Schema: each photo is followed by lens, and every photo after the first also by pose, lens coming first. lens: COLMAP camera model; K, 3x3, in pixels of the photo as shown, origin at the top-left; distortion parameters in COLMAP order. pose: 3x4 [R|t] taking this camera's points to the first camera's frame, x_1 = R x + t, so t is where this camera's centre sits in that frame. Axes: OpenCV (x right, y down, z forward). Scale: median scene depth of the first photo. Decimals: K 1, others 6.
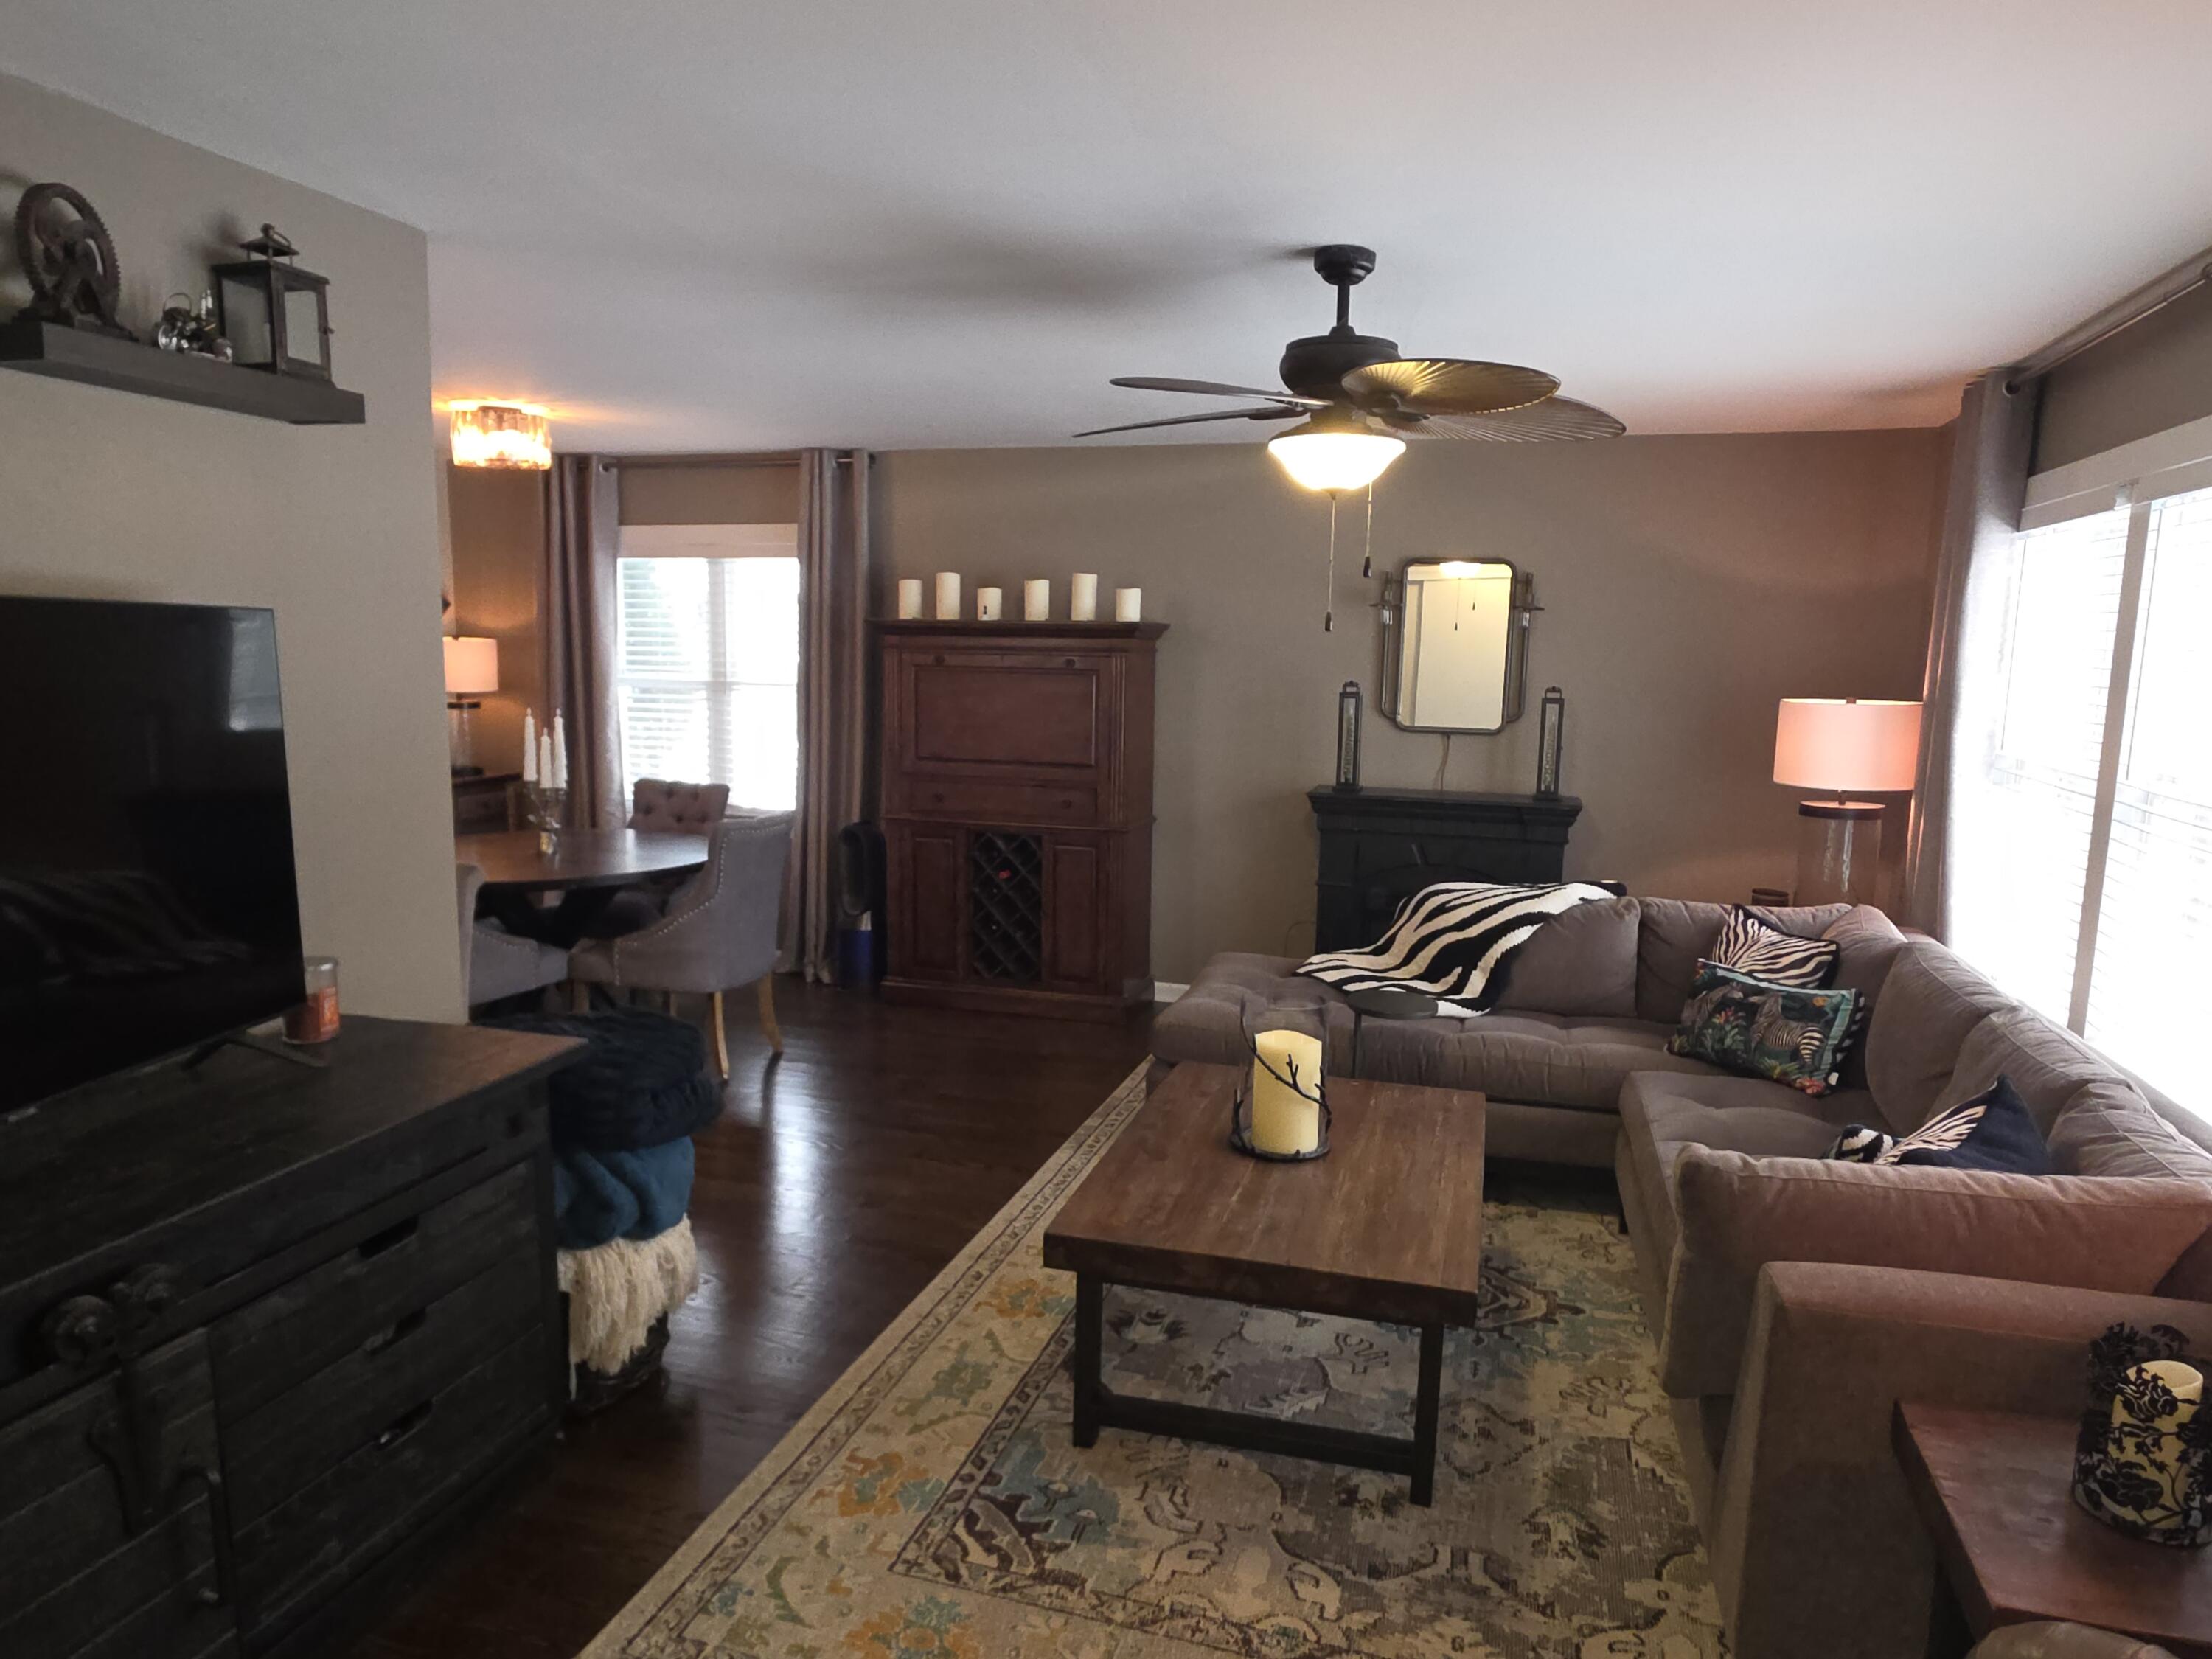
lens RADIAL K [[1434.4, 0, 1113.6], [0, 1434.4, 860.0], [0, 0, 1]] dist [0.001620, -0.000504]
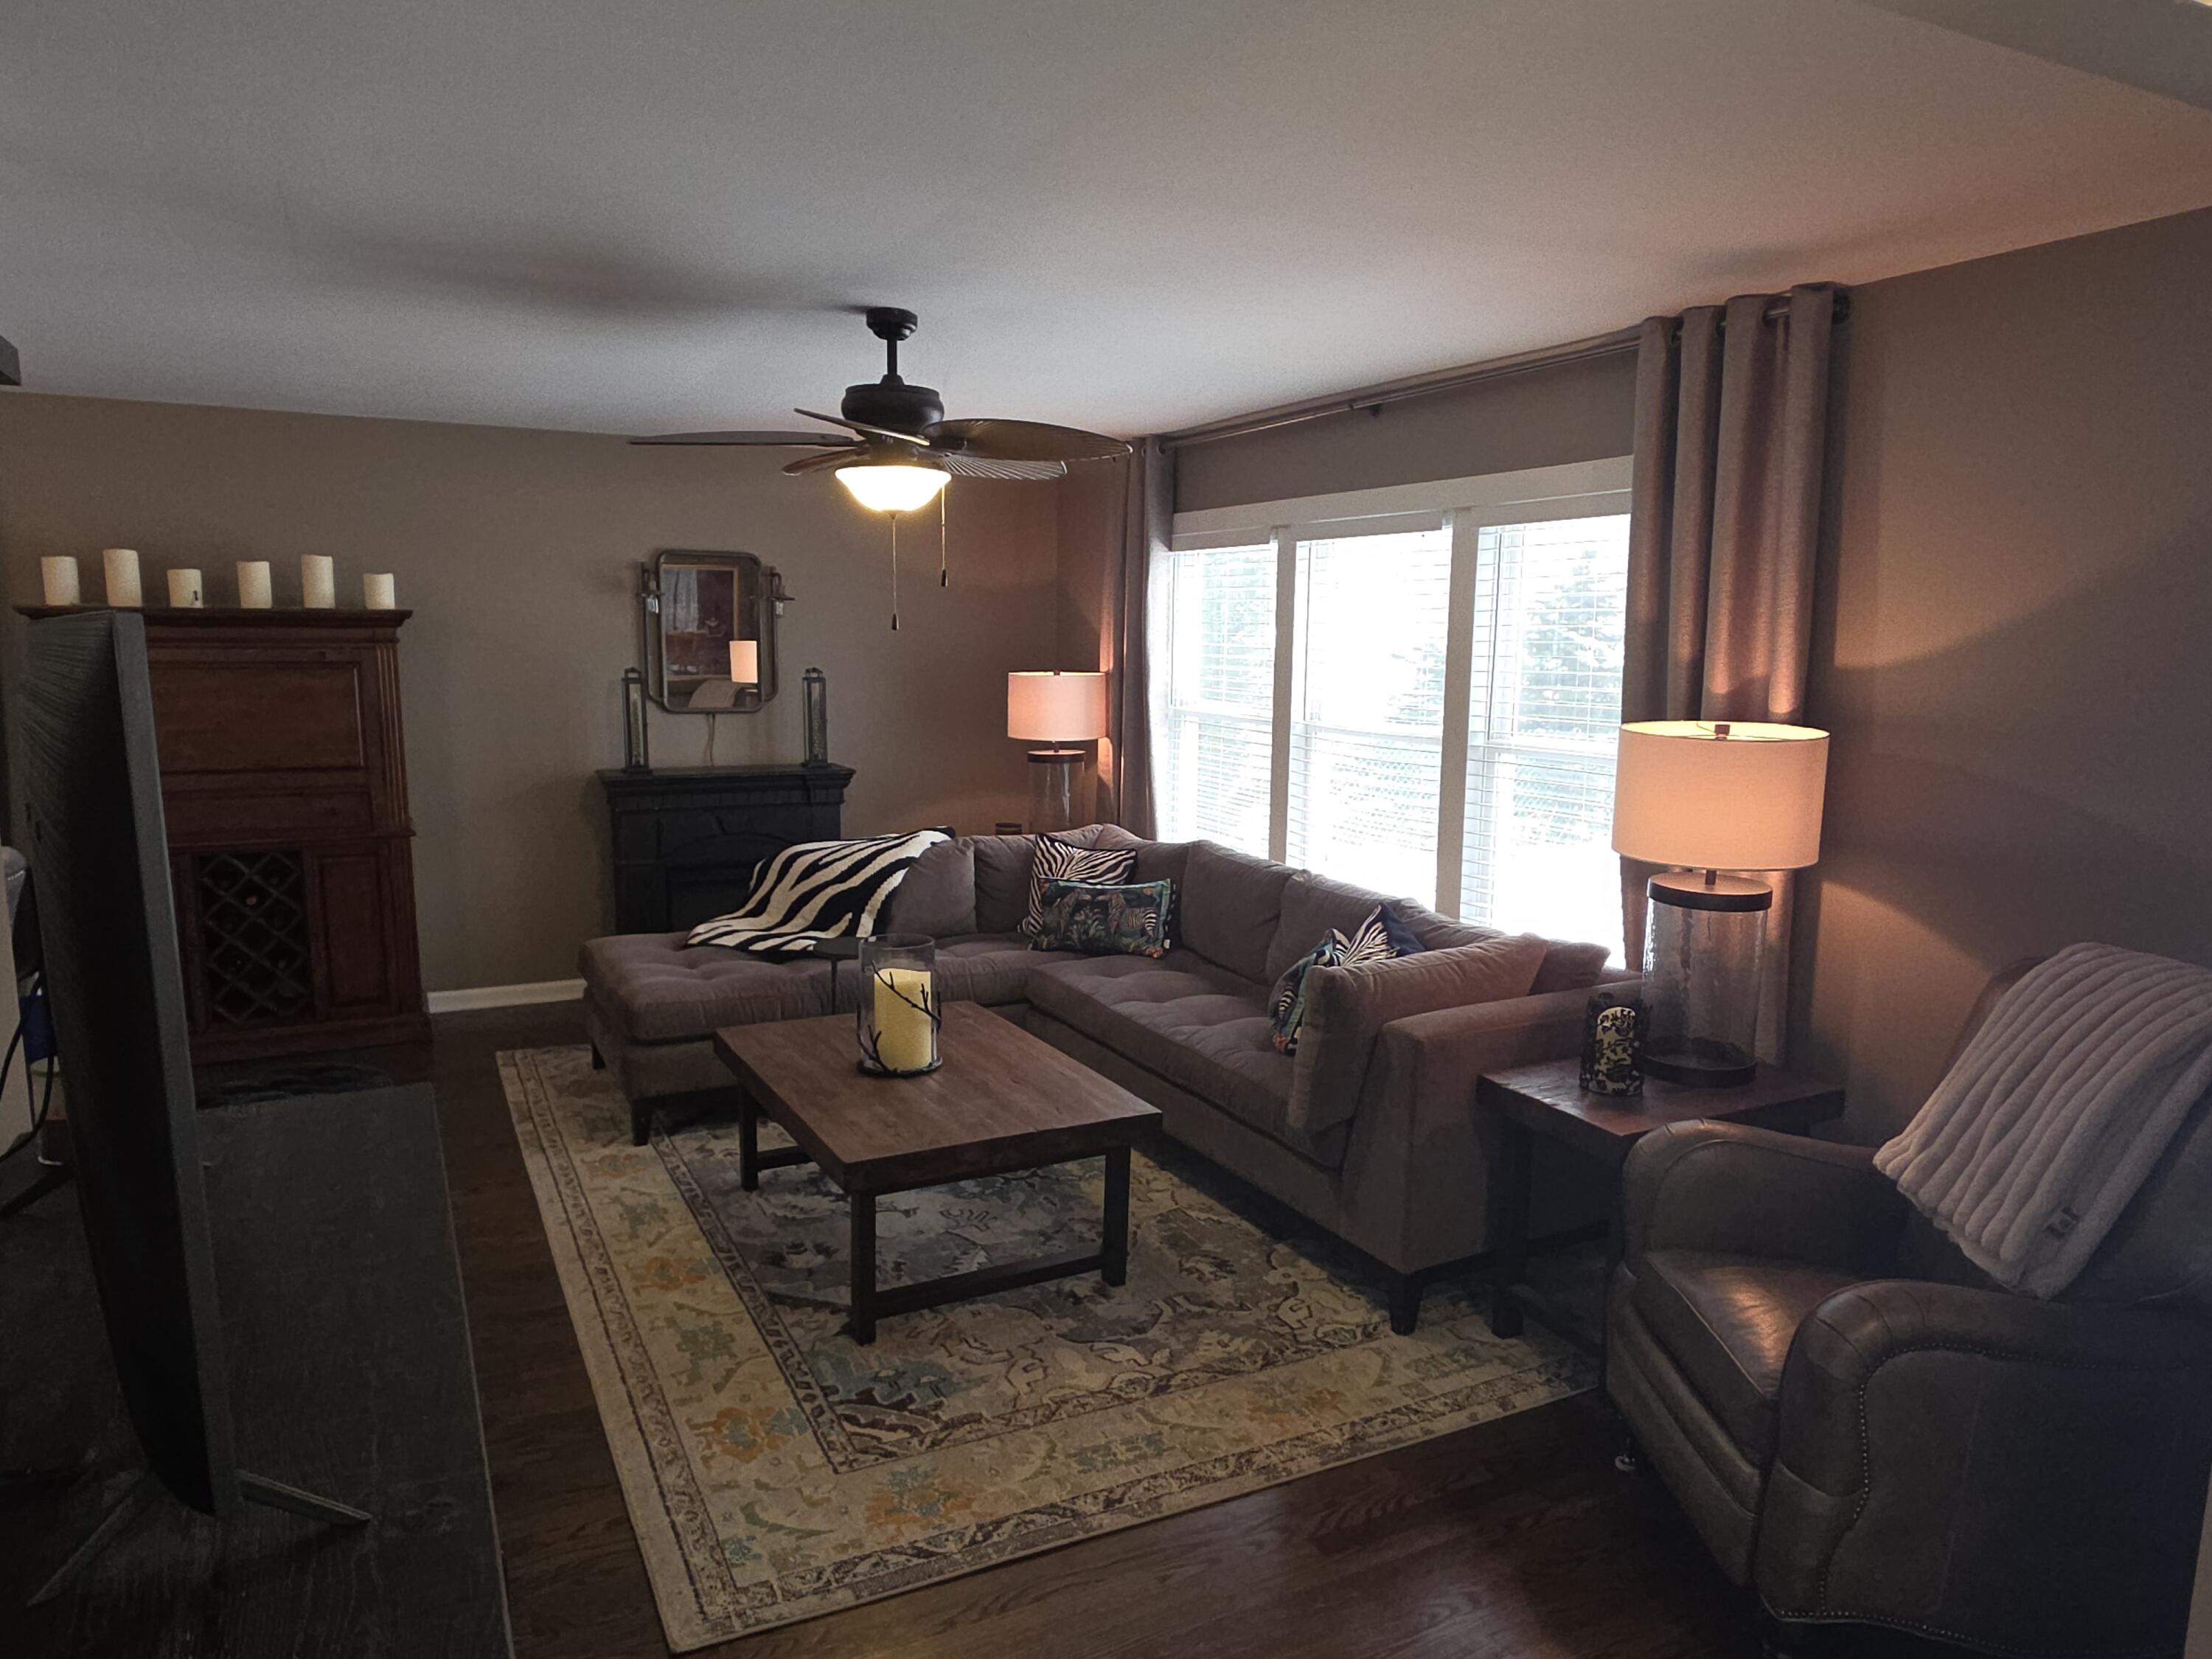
lens RADIAL K [[1434.4, 0, 1113.6], [0, 1434.4, 860.0], [0, 0, 1]] dist [0.001620, -0.000504]
pose [[0.721901, -0.118617, 0.681754, -0.480598], [0.105112, 0.992564, 0.061392, -0.020628], [-0.683967, 0.027342, 0.729001, 0.010767]]
